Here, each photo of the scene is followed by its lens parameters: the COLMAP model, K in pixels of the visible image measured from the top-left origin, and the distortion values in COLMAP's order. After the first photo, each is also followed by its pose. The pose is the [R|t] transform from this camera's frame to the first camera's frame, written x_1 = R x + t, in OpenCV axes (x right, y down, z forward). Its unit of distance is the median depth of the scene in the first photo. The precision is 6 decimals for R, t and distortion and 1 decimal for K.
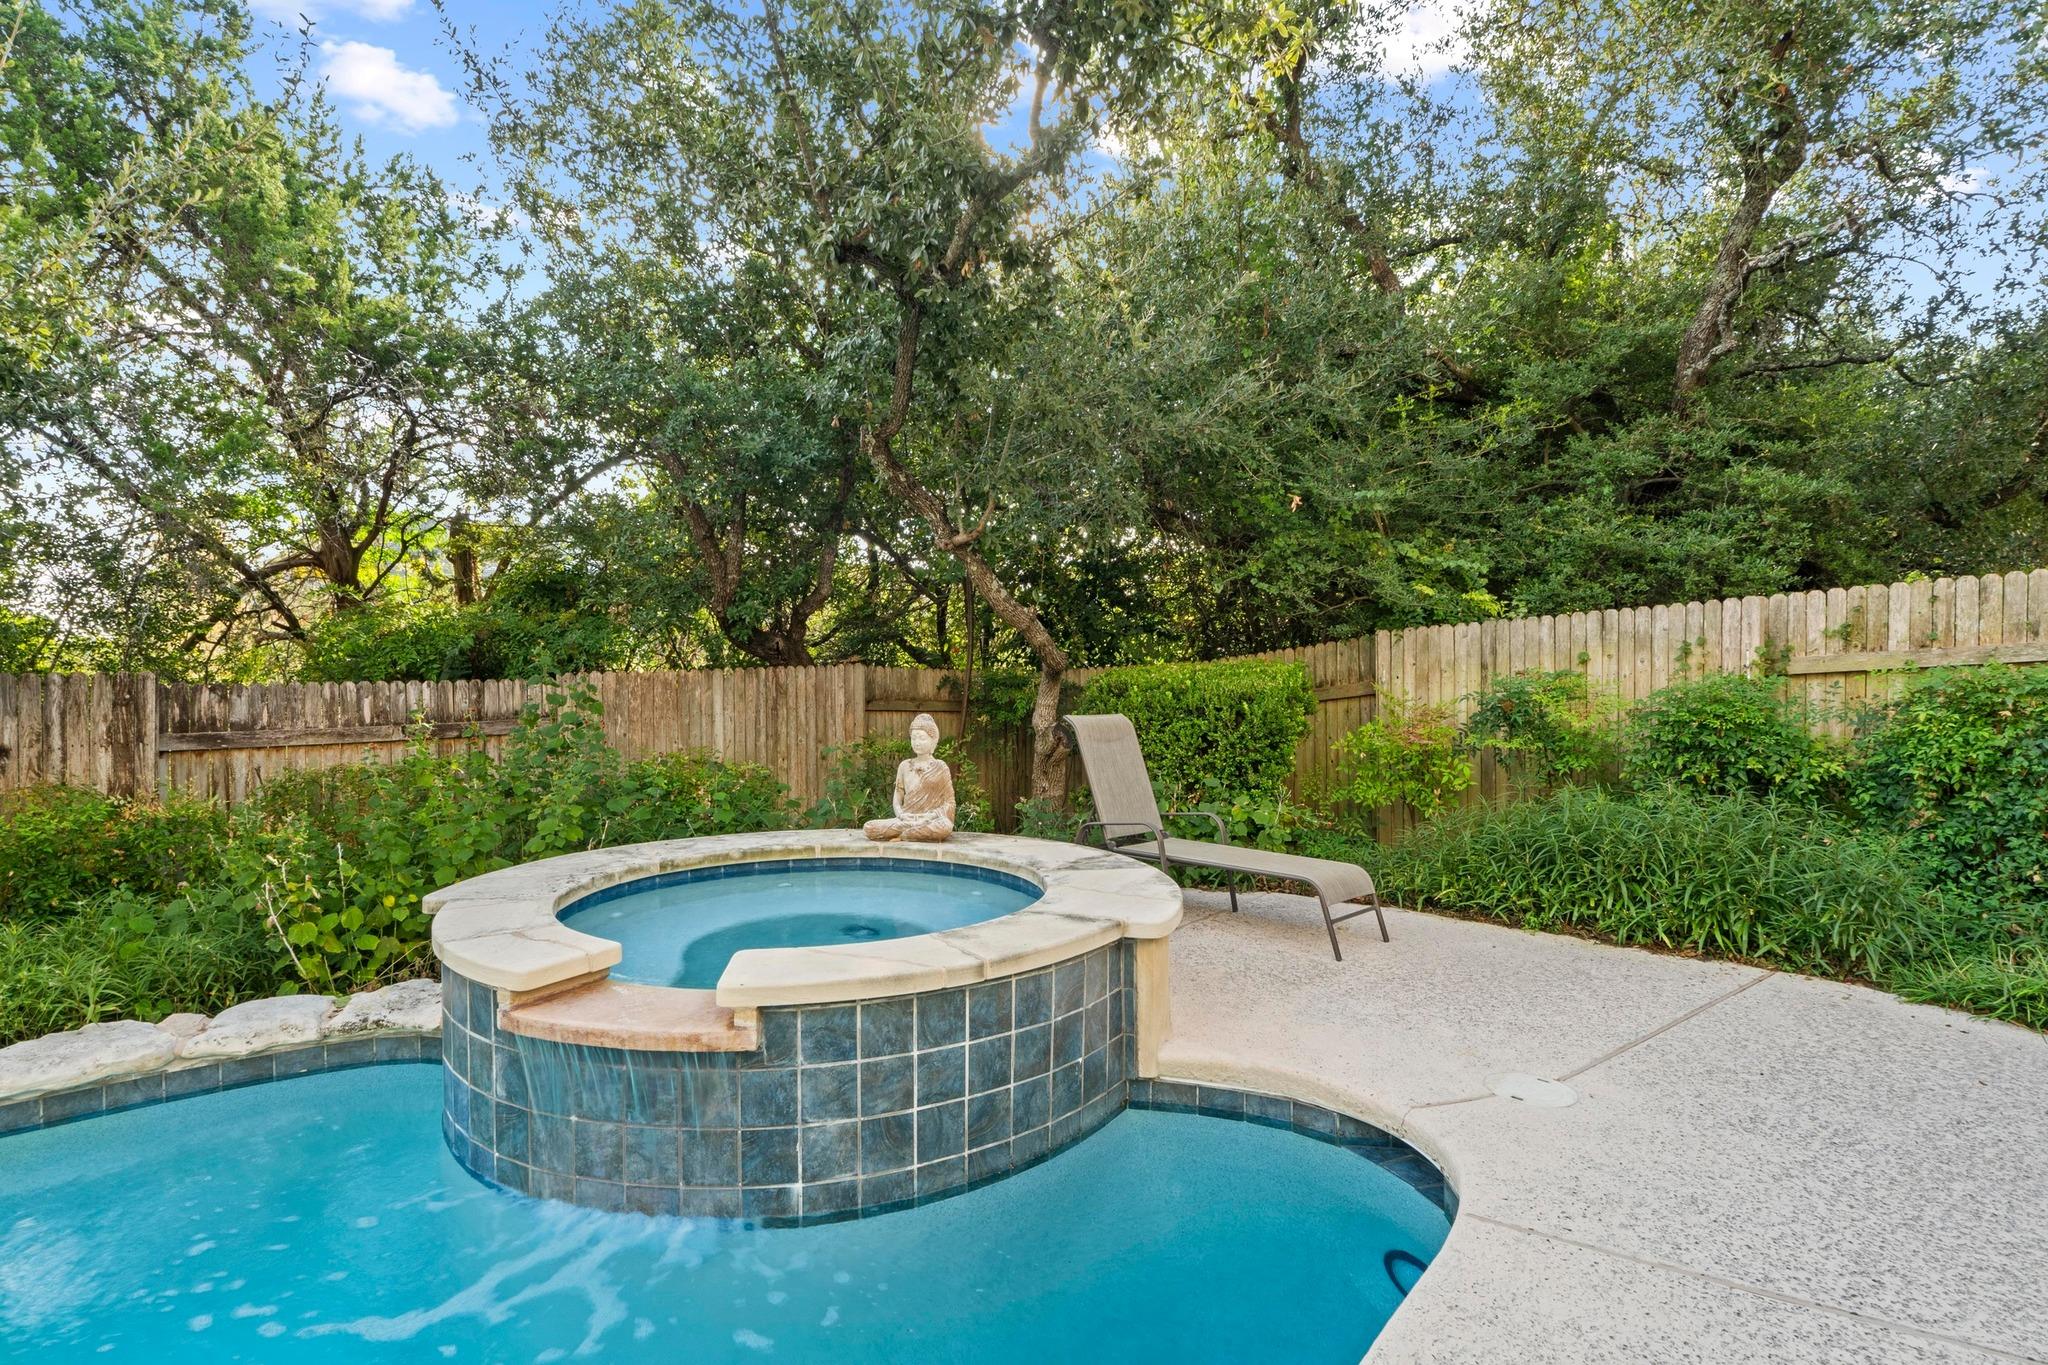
lens RADIAL K [[1100.8, 0, 1016.8], [0, 1100.8, 690.6], [0, 0, 1]] dist [0.007920, 0.000643]
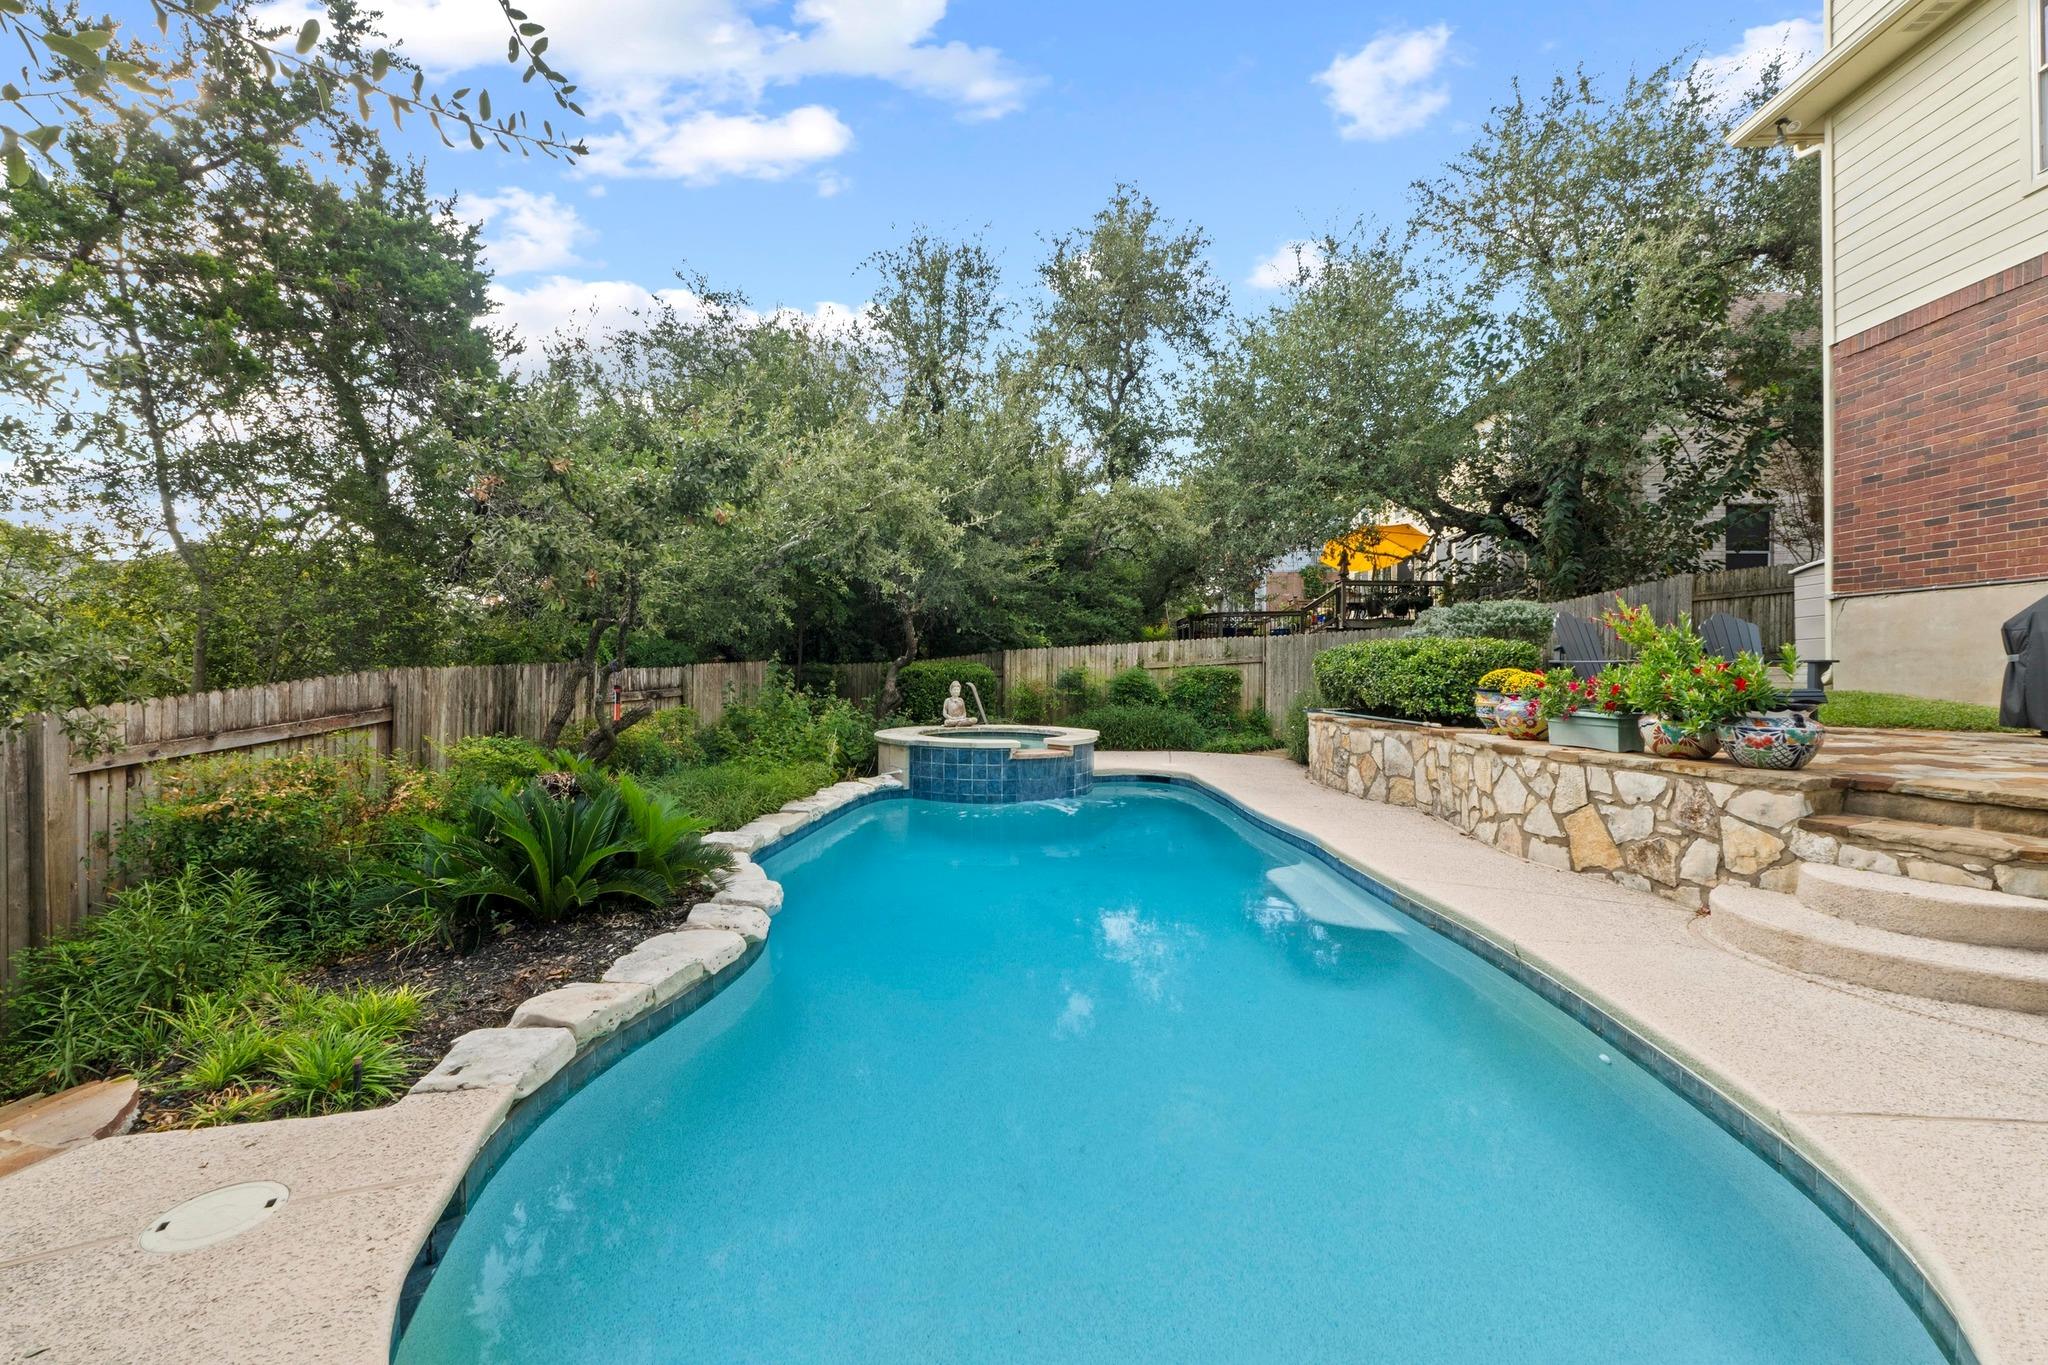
lens RADIAL K [[885.5, 0, 1025.7], [0, 885.5, 669.7], [0, 0, 1]] dist [-0.003801, -0.001213]
pose [[0.756538, 0.005646, 0.653925, -1.096257], [0.003699, 0.999910, -0.012912, 0.017735], [-0.653939, 0.012187, 0.756449, -0.612678]]
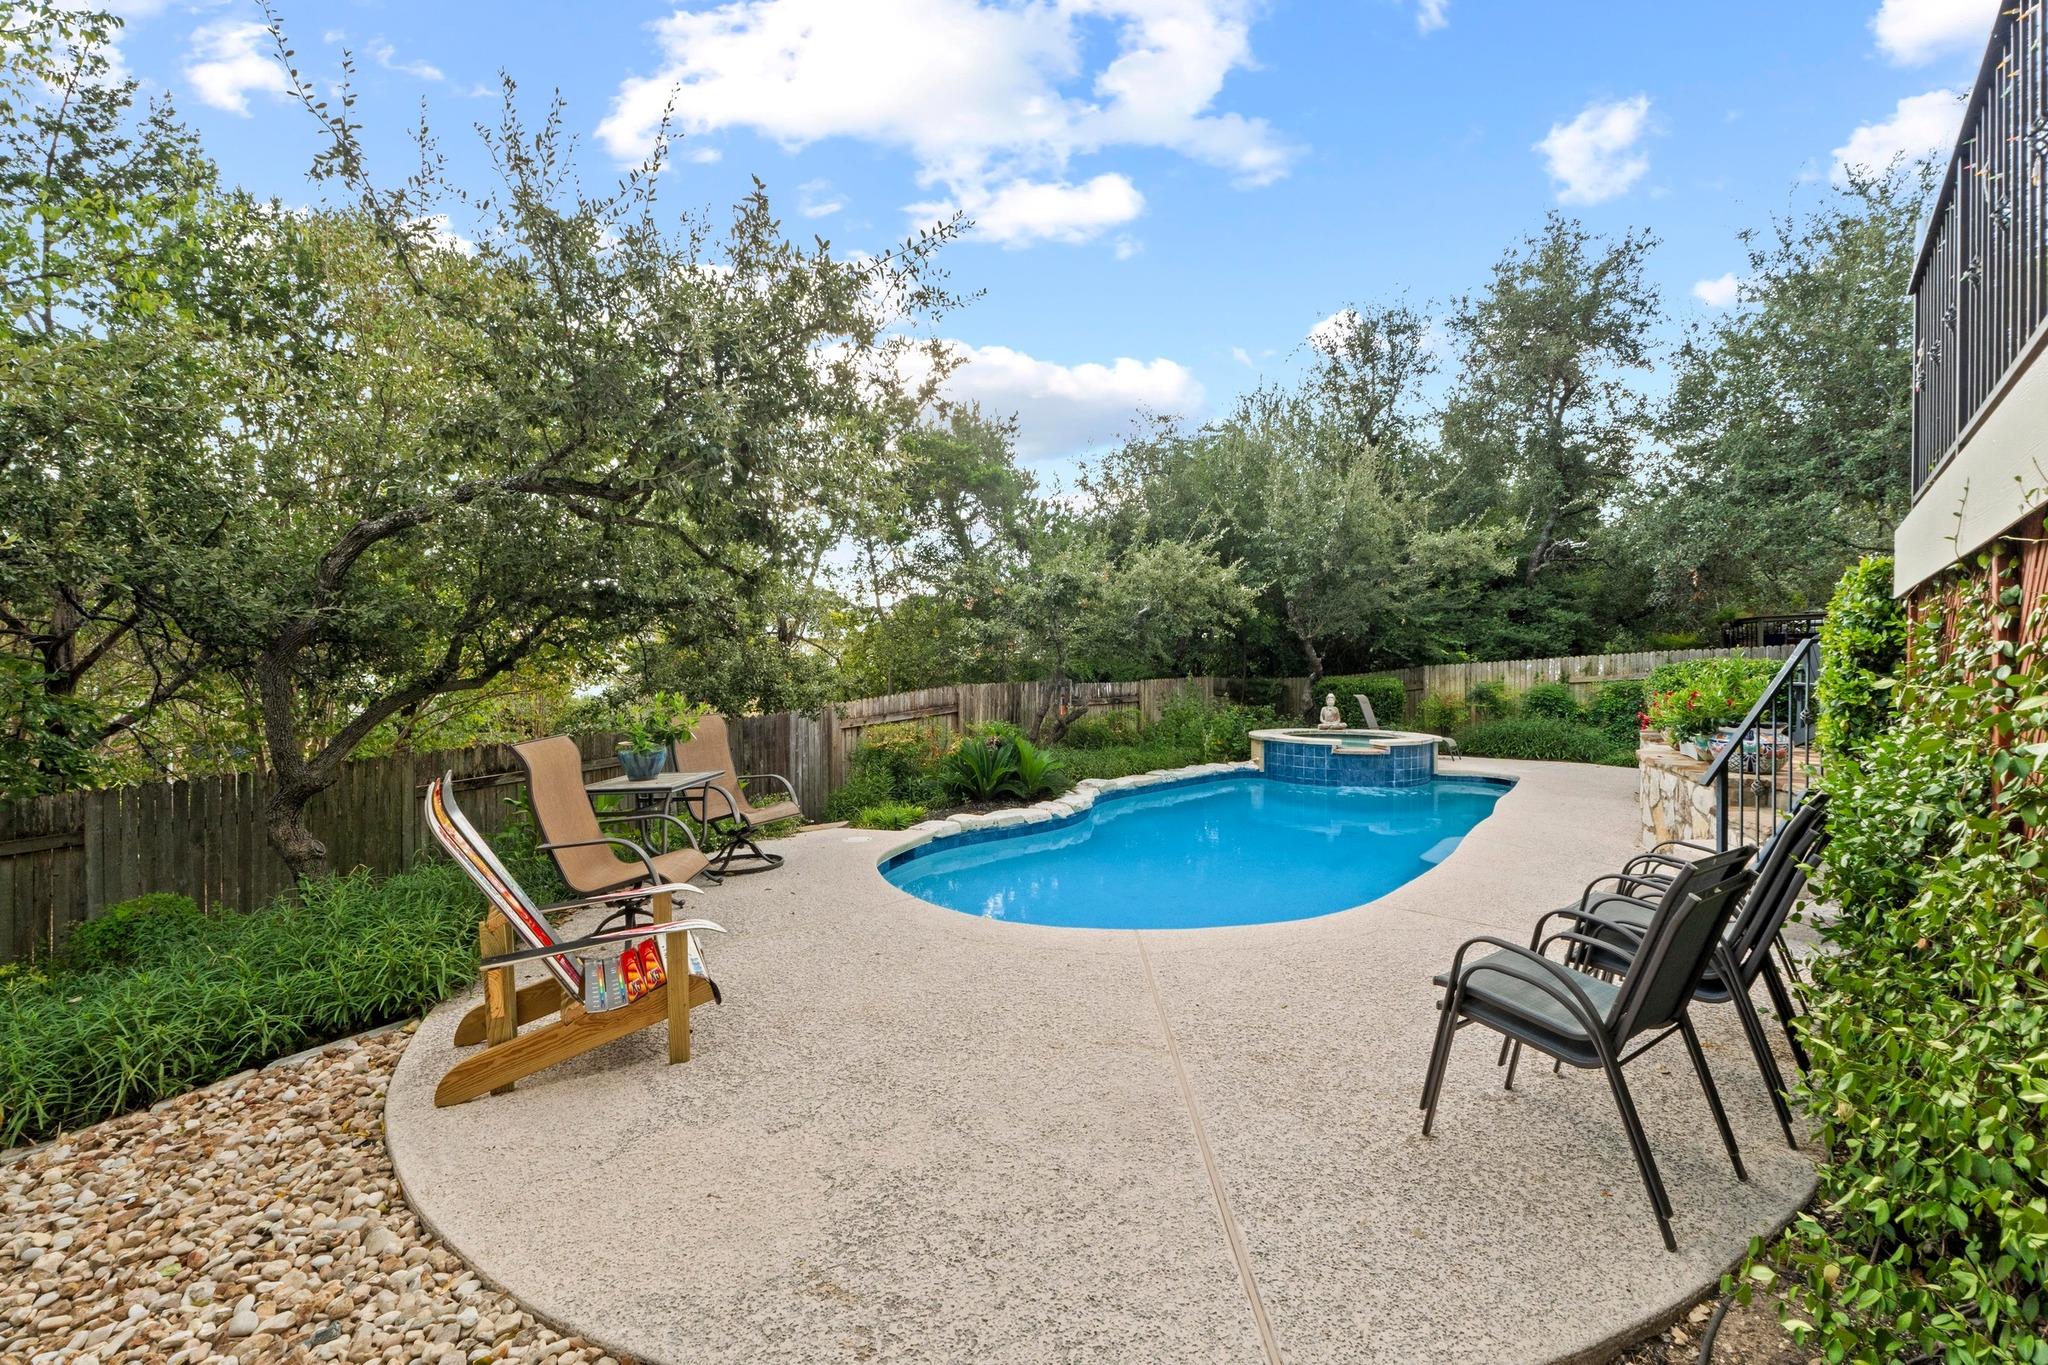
lens RADIAL K [[885.5, 0, 1010.7], [0, 885.5, 682.5], [0, 0, 1]] dist [-0.003801, -0.001213]
pose [[0.998182, 0.005087, 0.060061, -0.983136], [-0.004630, 0.999959, -0.007756, 0.010259], [-0.060098, 0.007464, 0.998165, -1.339721]]
